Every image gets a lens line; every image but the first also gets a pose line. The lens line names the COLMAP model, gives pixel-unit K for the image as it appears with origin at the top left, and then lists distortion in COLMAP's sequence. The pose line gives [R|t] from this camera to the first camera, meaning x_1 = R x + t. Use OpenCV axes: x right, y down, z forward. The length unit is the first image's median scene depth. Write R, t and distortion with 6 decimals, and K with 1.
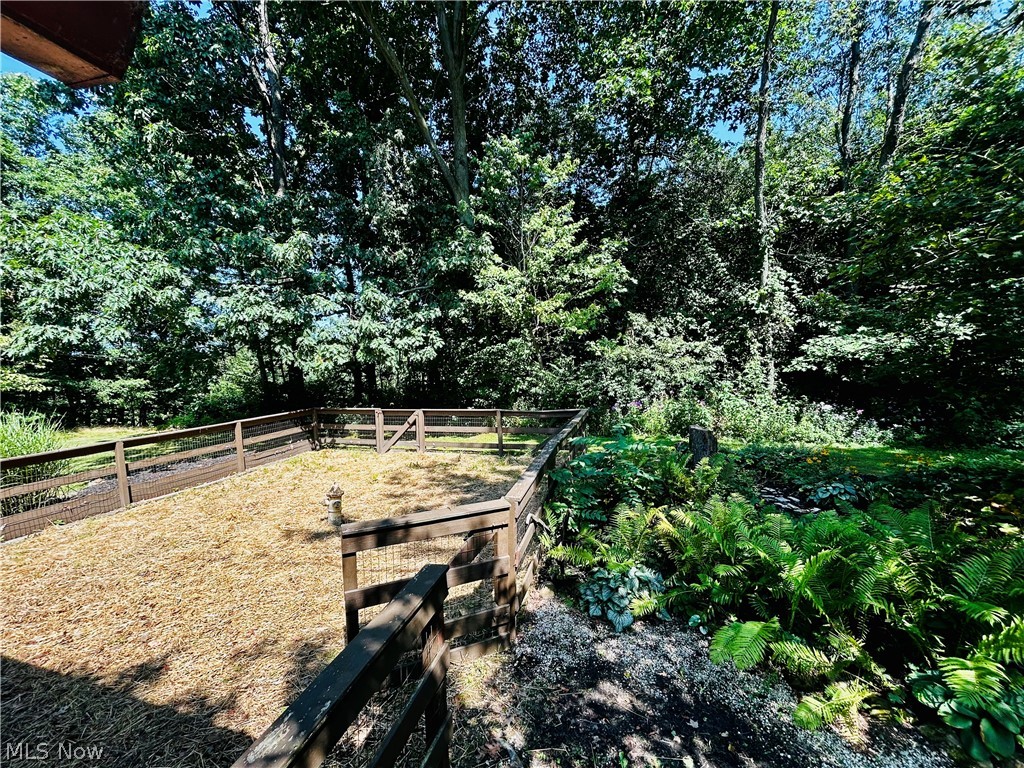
lens RADIAL K [[410.1, 0, 513.6], [0, 410.1, 385.2], [0, 0, 1]] dist [0.003217, -0.000047]
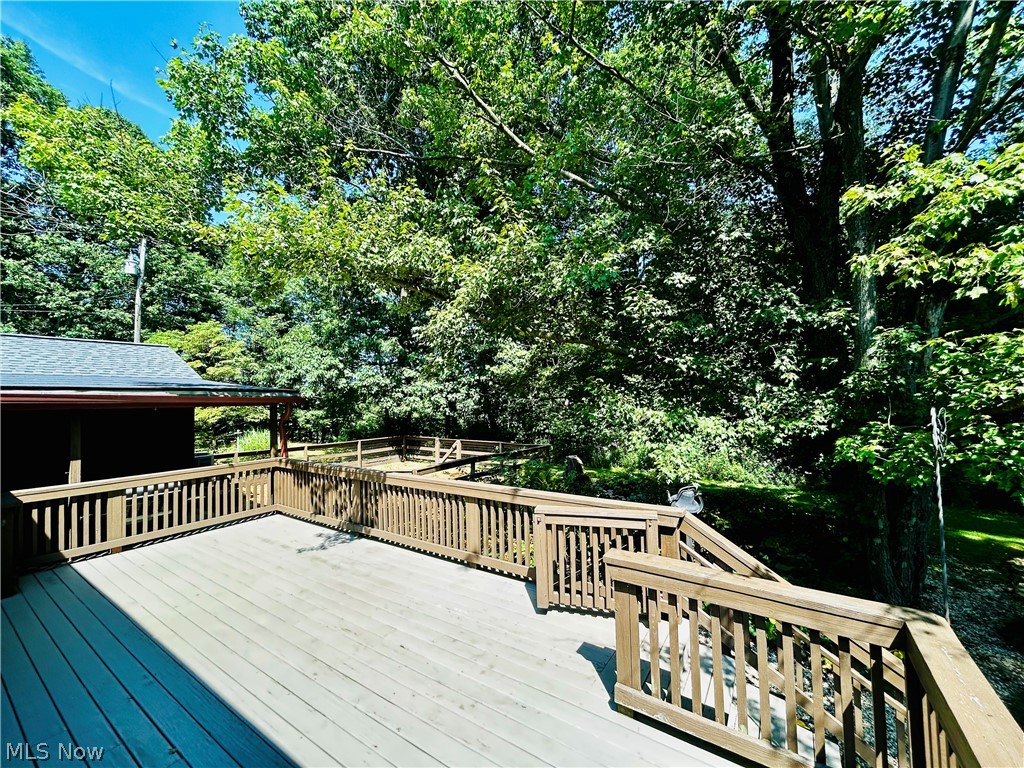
lens RADIAL K [[410.1, 0, 510.4], [0, 410.1, 384.0], [0, 0, 1]] dist [0.003217, -0.000047]
pose [[0.950165, 0.010539, -0.311569, 0.441090], [-0.039133, 0.995555, -0.085665, -0.025997], [0.309282, 0.093588, 0.946354, -0.445077]]
